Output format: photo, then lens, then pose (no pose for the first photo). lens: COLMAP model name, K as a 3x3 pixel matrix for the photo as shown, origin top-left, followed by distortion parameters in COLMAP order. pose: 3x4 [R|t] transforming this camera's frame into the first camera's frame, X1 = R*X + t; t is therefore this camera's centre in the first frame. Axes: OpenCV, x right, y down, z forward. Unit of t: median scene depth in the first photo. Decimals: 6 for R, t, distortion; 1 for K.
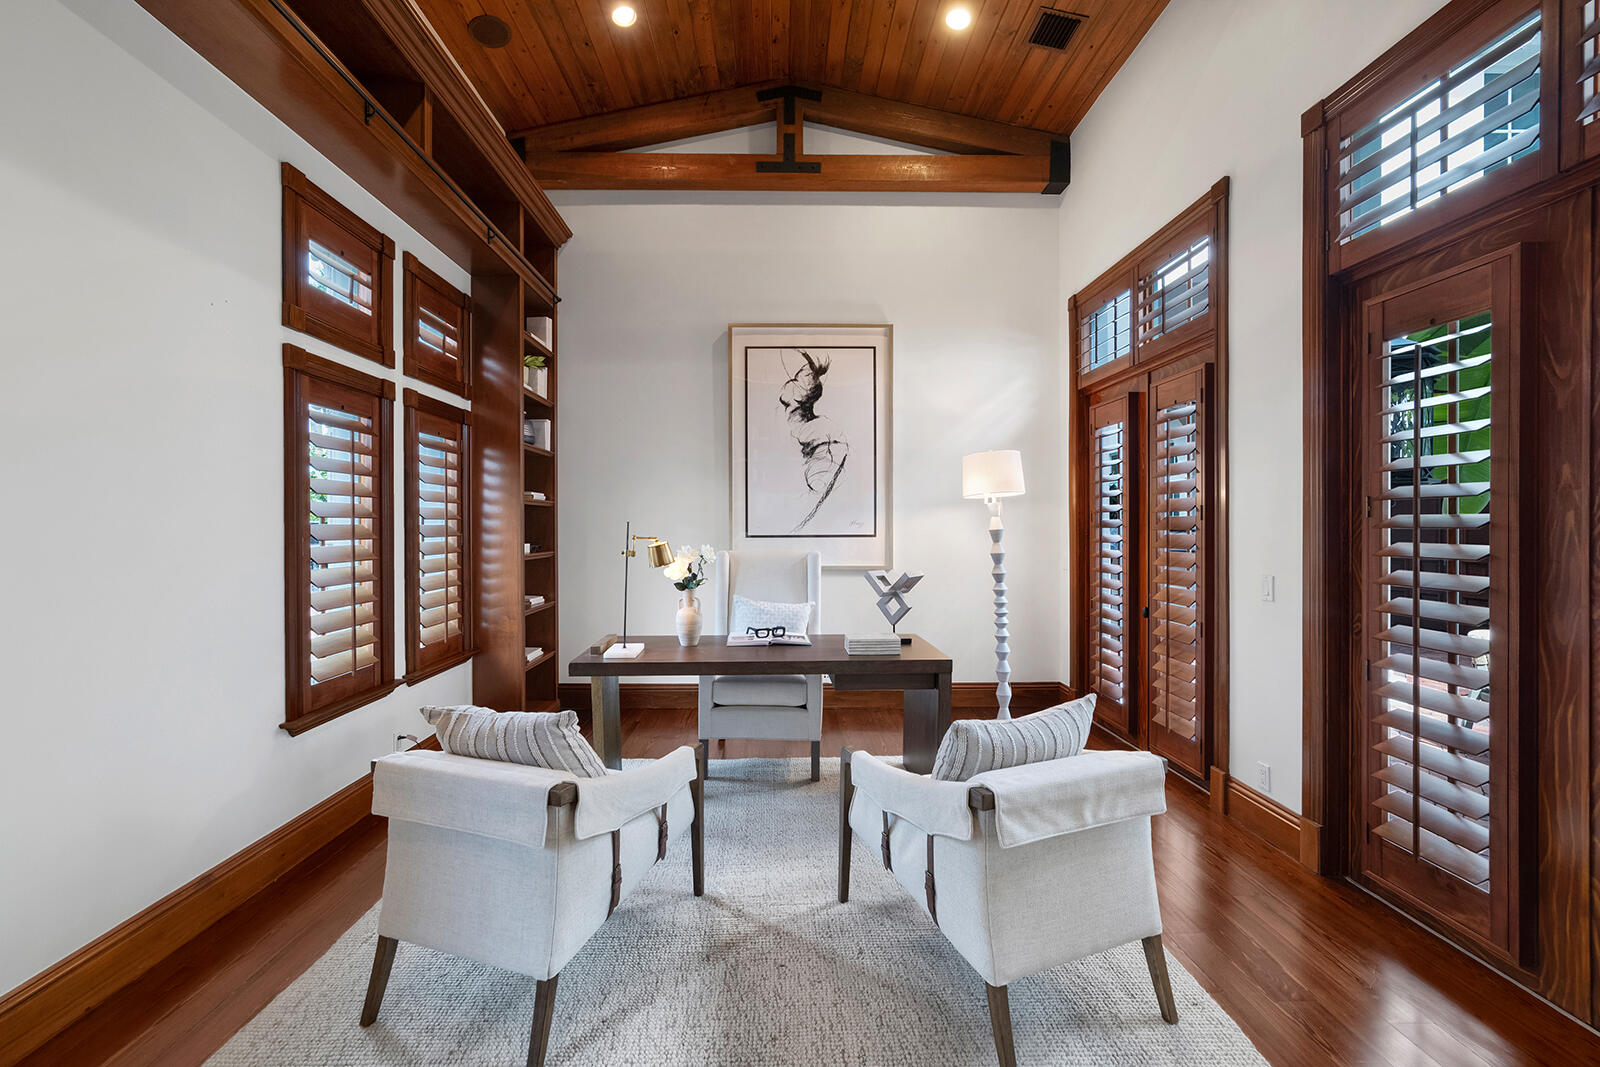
lens RADIAL K [[627.2, 0, 800.0], [0, 627.2, 533.5], [0, 0, 1]] dist [-0.016103, 0.000281]
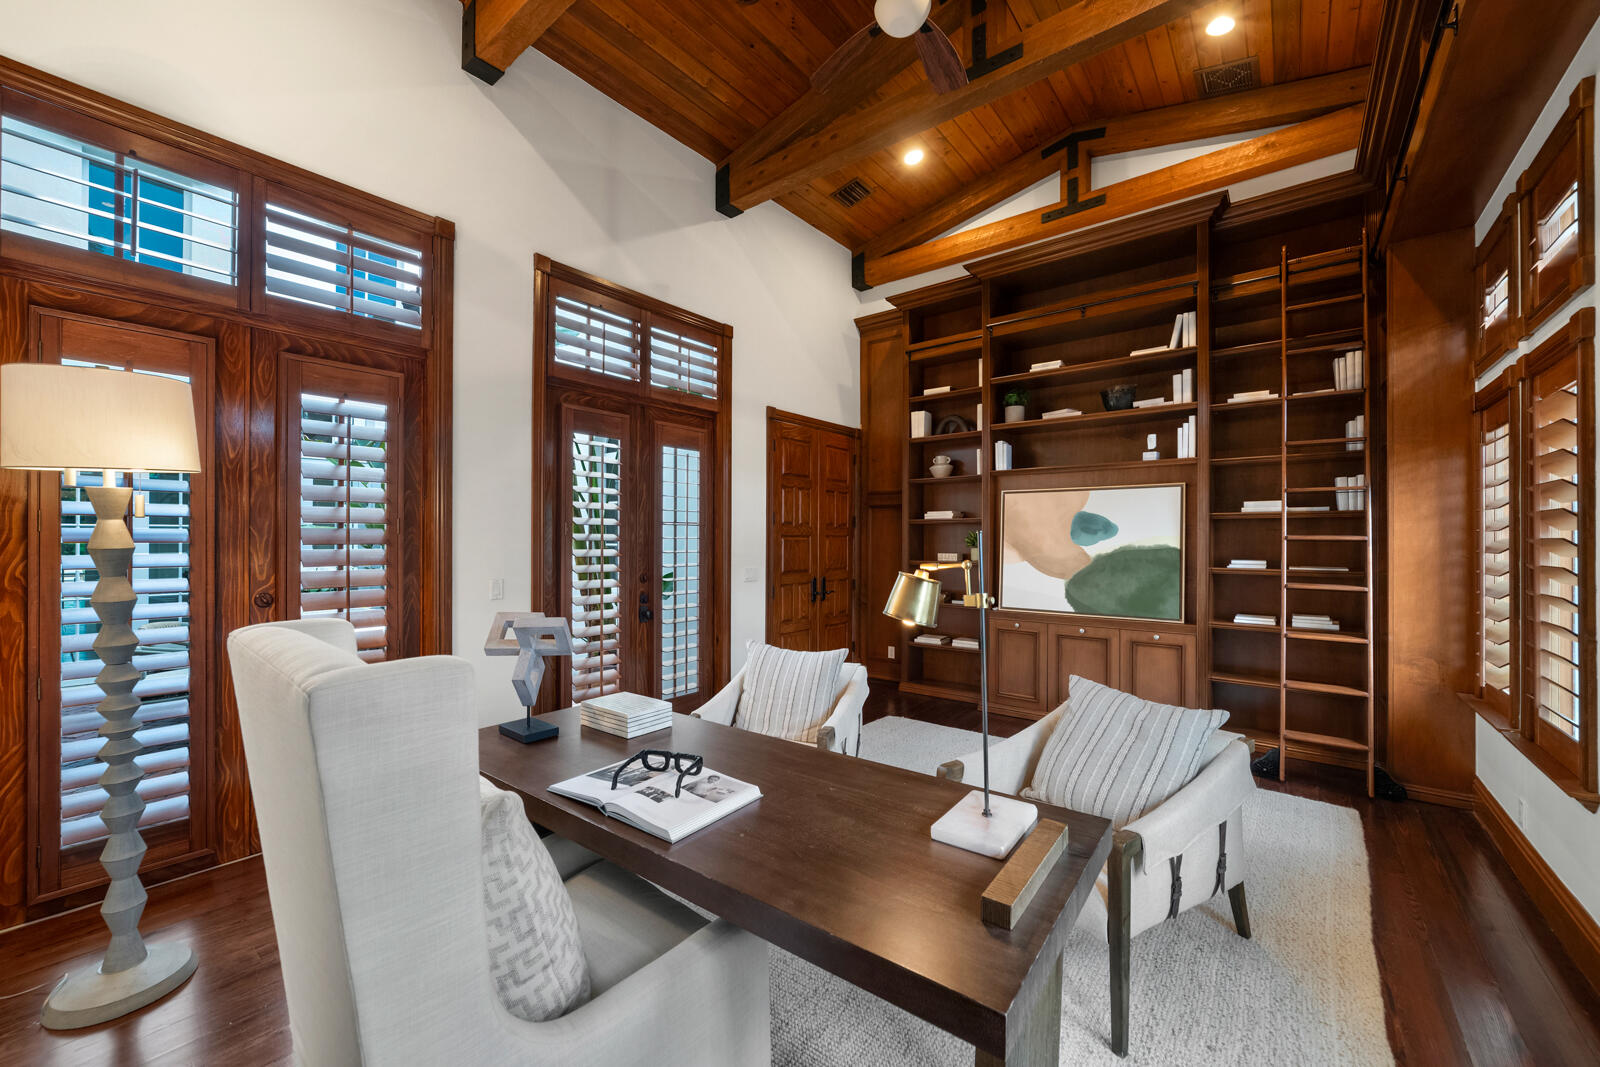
lens RADIAL K [[627.2, 0, 800.0], [0, 627.2, 533.5], [0, 0, 1]] dist [-0.016103, 0.000281]
pose [[-0.769813, 0.006189, 0.638240, -0.613069], [0.005463, 0.999980, -0.003108, -0.020568], [-0.638246, 0.001094, -0.769832, 1.832302]]
